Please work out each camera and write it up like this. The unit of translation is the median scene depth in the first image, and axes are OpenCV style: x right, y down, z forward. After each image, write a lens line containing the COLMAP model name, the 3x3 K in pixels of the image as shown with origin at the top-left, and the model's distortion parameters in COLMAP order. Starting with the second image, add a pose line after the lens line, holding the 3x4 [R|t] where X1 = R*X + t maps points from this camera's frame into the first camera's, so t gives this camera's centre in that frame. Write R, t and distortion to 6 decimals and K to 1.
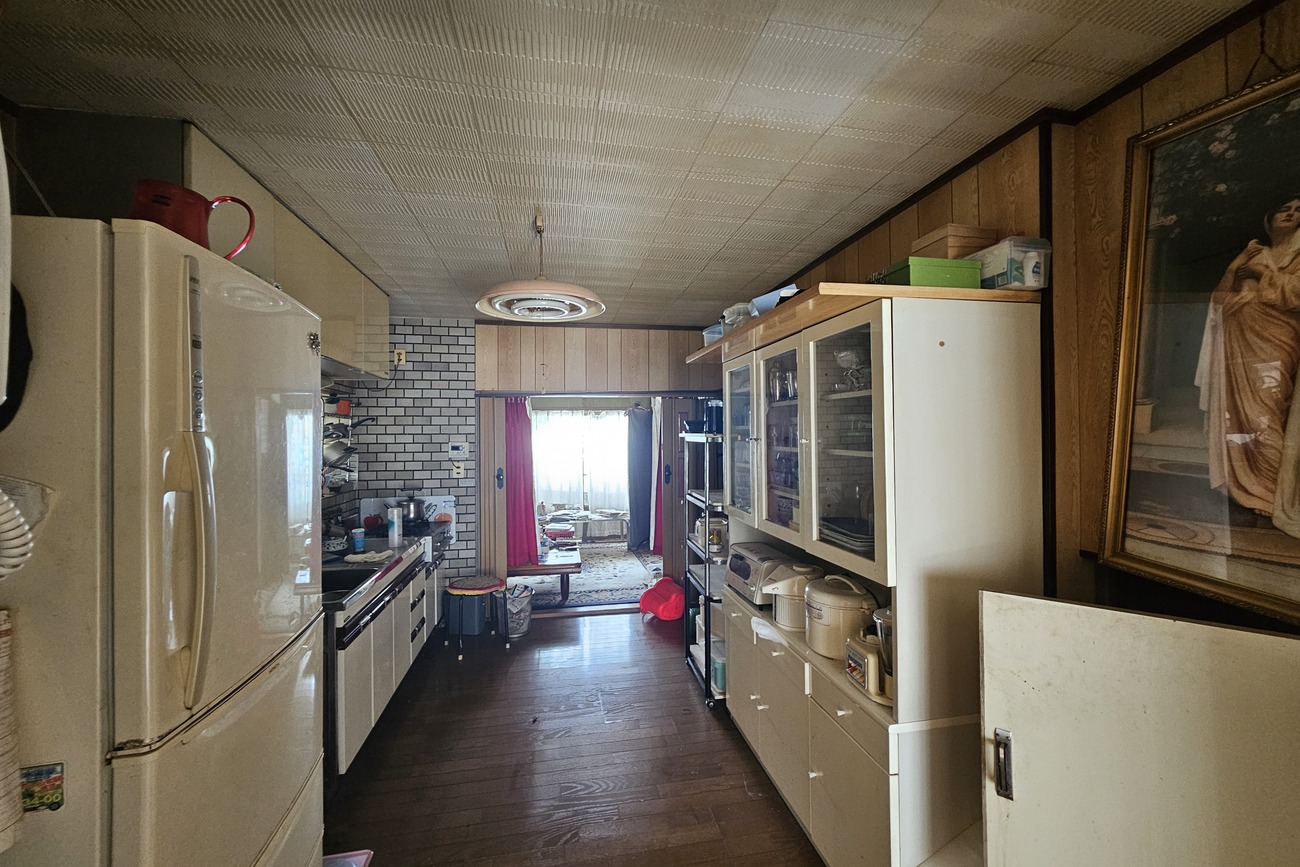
lens RADIAL K [[538.7, 0, 654.4], [0, 538.7, 440.1], [0, 0, 1]] dist [-0.001379, -0.000115]
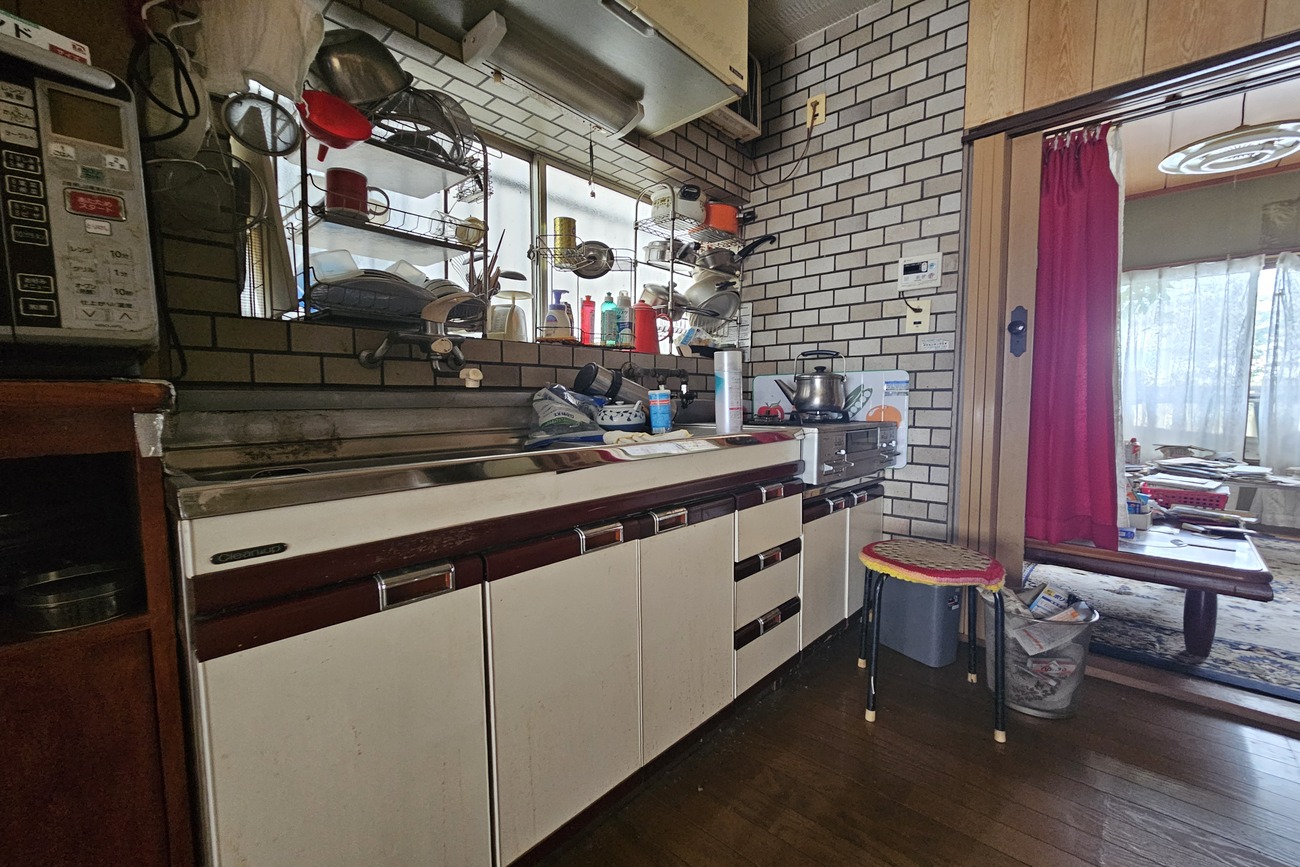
lens RADIAL K [[538.7, 0, 654.4], [0, 538.7, 440.1], [0, 0, 1]] dist [-0.001379, -0.000115]
pose [[0.597558, 0.067608, -0.798970, -0.114257], [-0.007056, 0.996844, 0.079074, 0.128989], [0.801794, -0.041614, 0.596149, 0.523057]]
